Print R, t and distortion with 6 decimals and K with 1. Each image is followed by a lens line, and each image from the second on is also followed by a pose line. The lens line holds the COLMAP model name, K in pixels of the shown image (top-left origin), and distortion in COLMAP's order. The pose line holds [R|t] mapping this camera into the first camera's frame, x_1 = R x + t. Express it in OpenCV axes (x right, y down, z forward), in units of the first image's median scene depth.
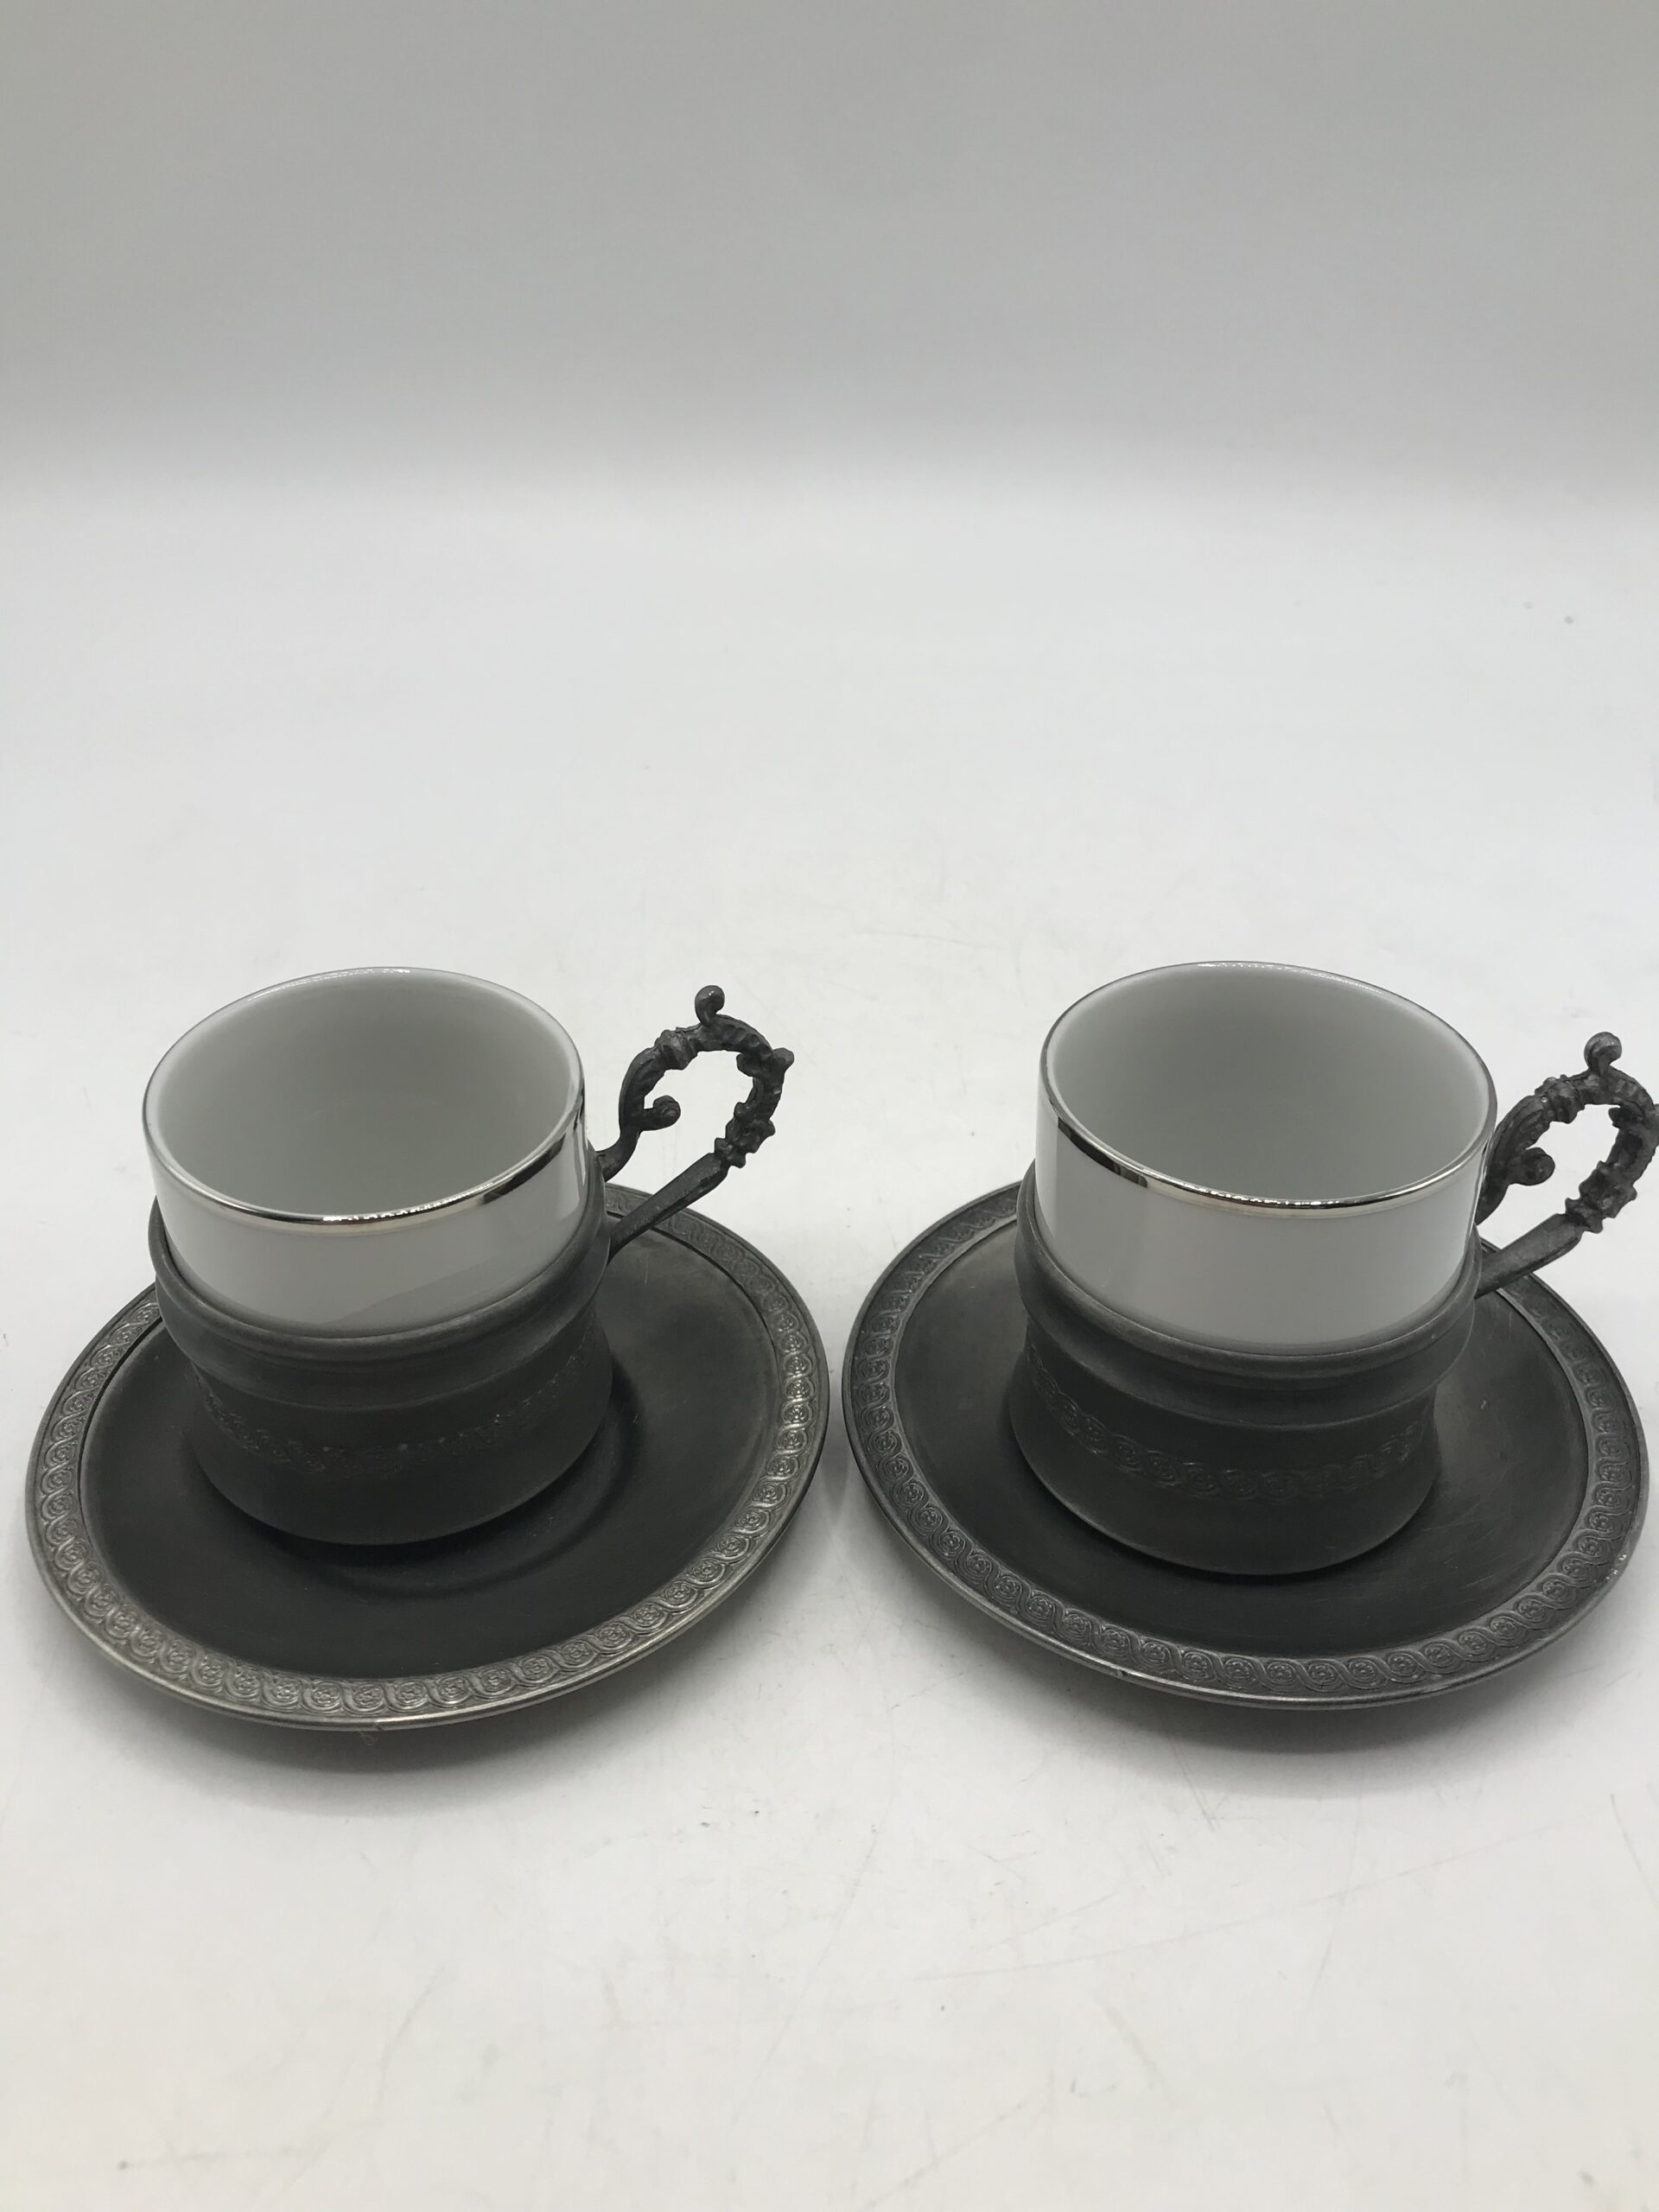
lens RADIAL K [[1815.7, 0, 835.6], [0, 1815.7, 1109.1], [0, 0, 1]] dist [-0.018938, 0.023715]
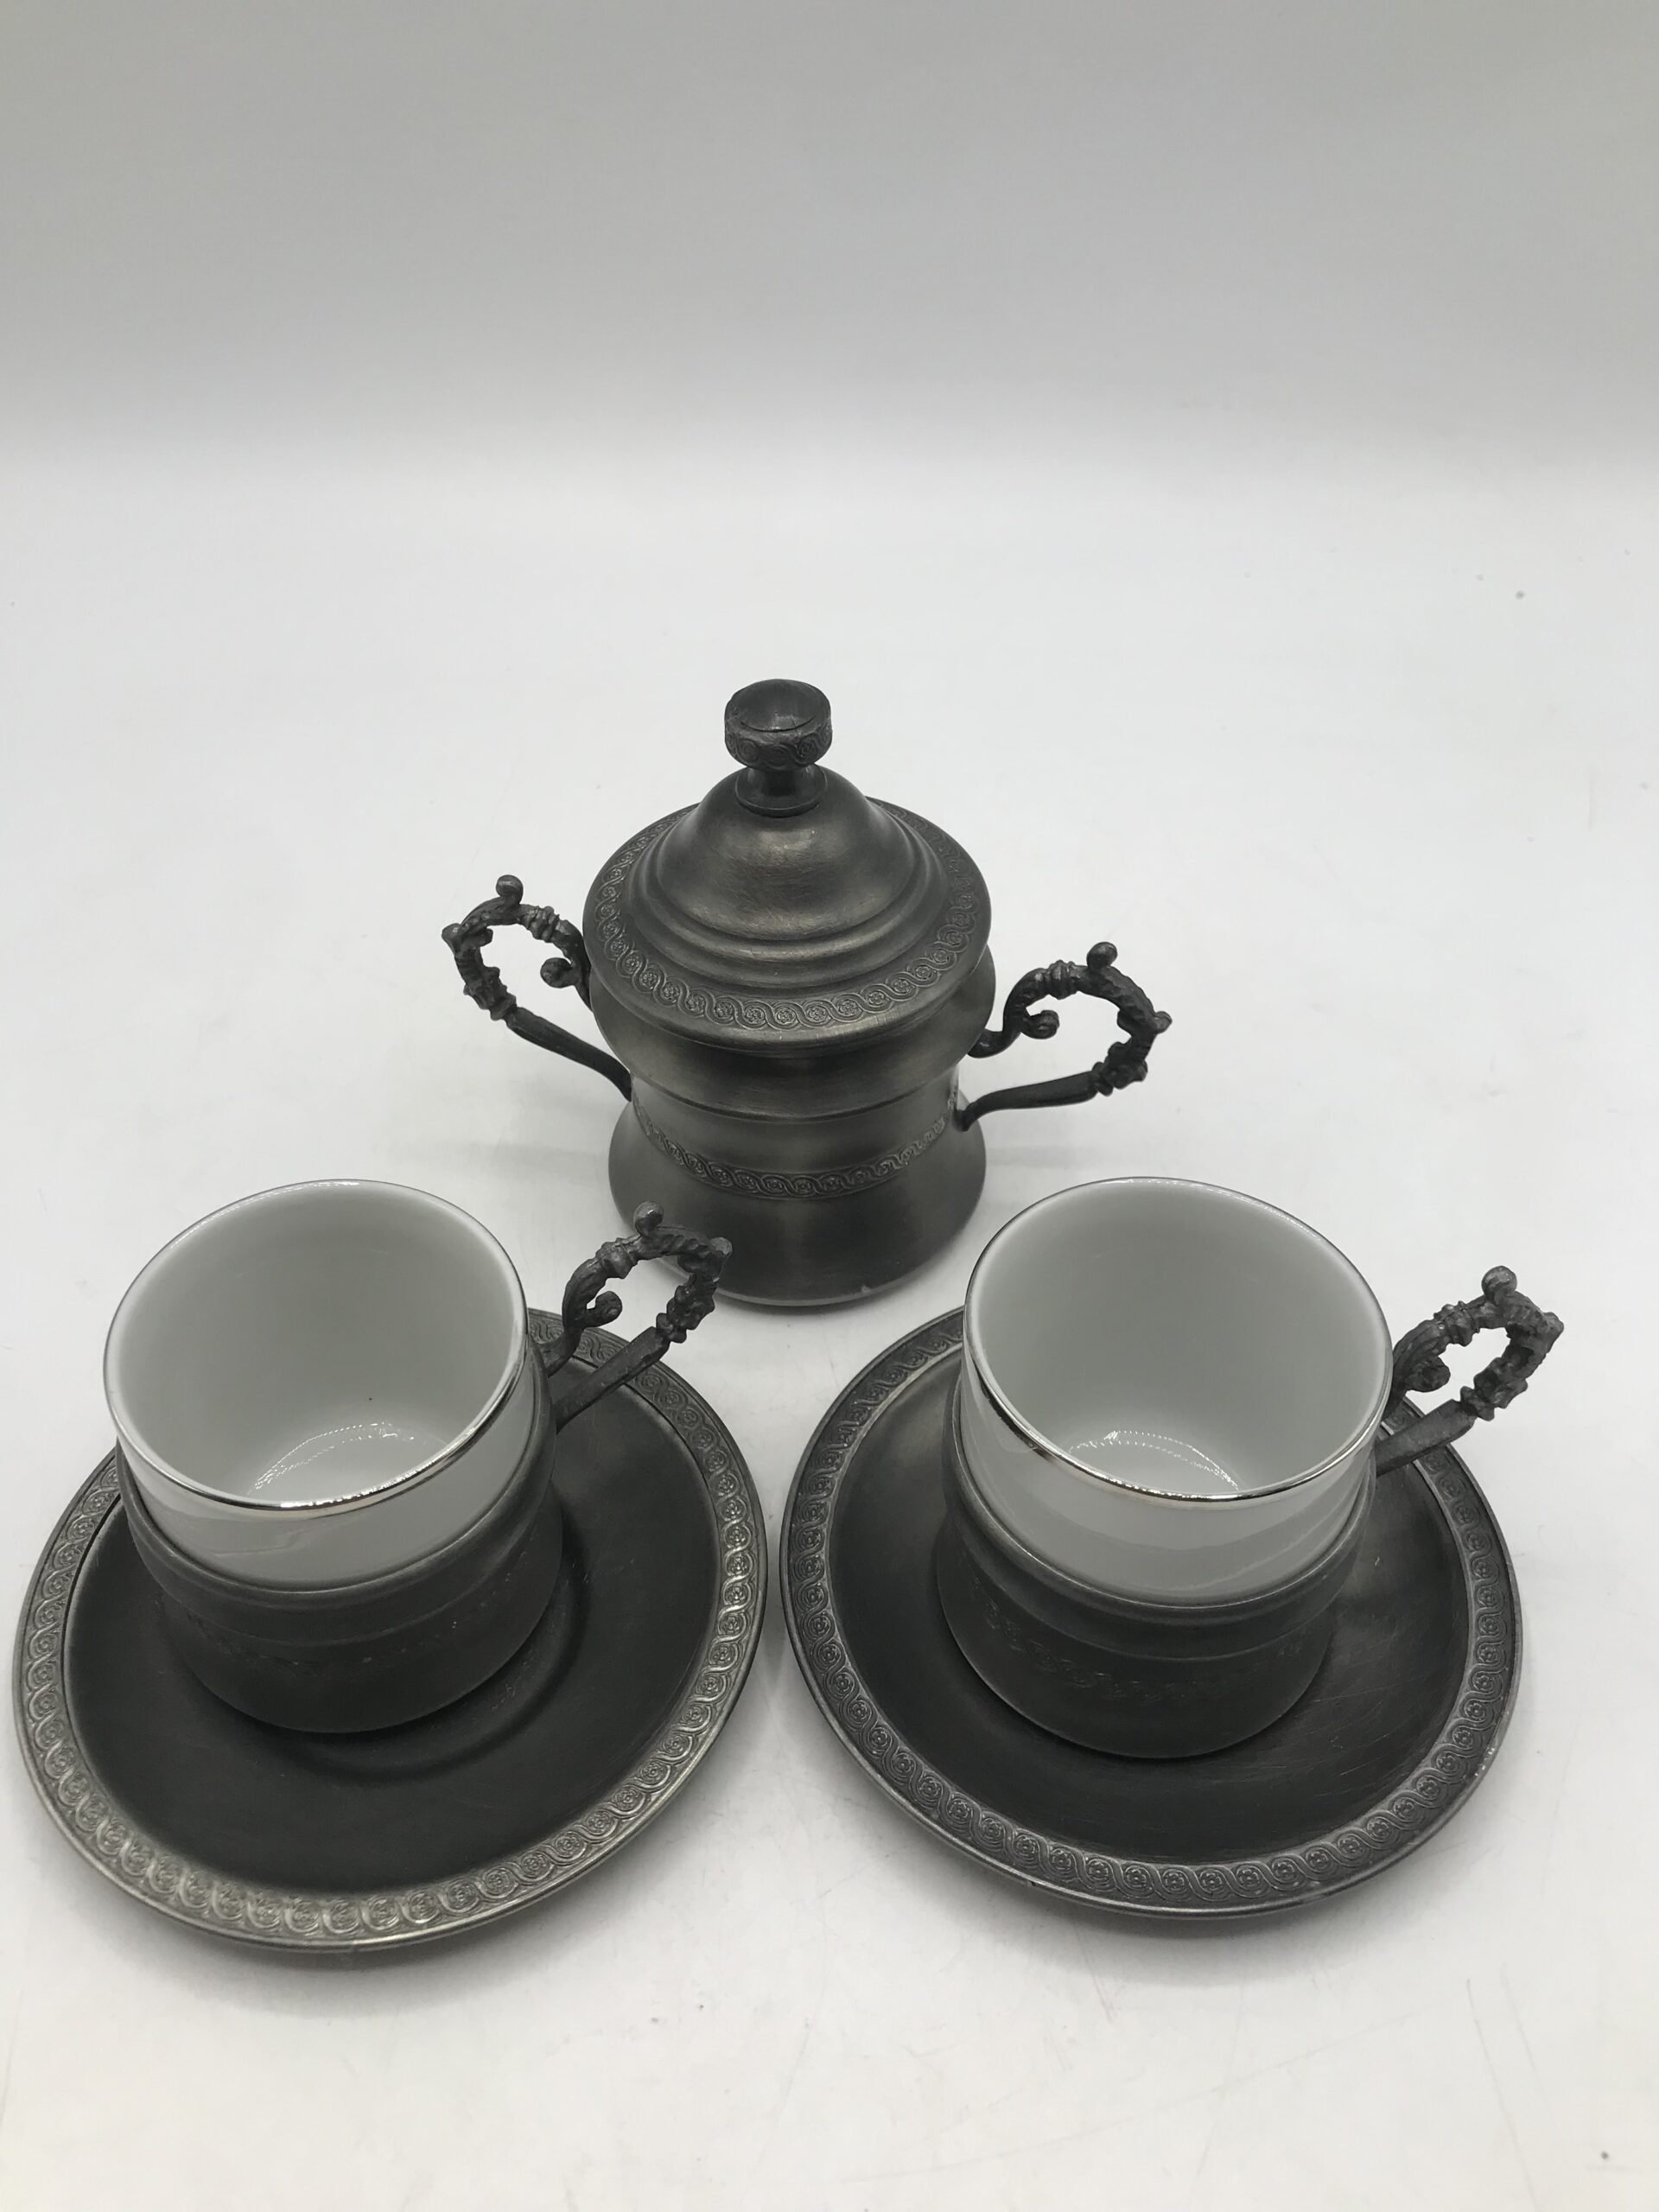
lens RADIAL K [[1815.7, 0, 847.0], [0, 1815.7, 1011.4], [0, 0, 1]] dist [-0.018938, 0.023715]
pose [[0.999700, -0.006475, 0.023604, 0.022048], [0.003014, 0.989600, 0.143813, -0.350927], [-0.024289, -0.143699, 0.989323, -0.009212]]
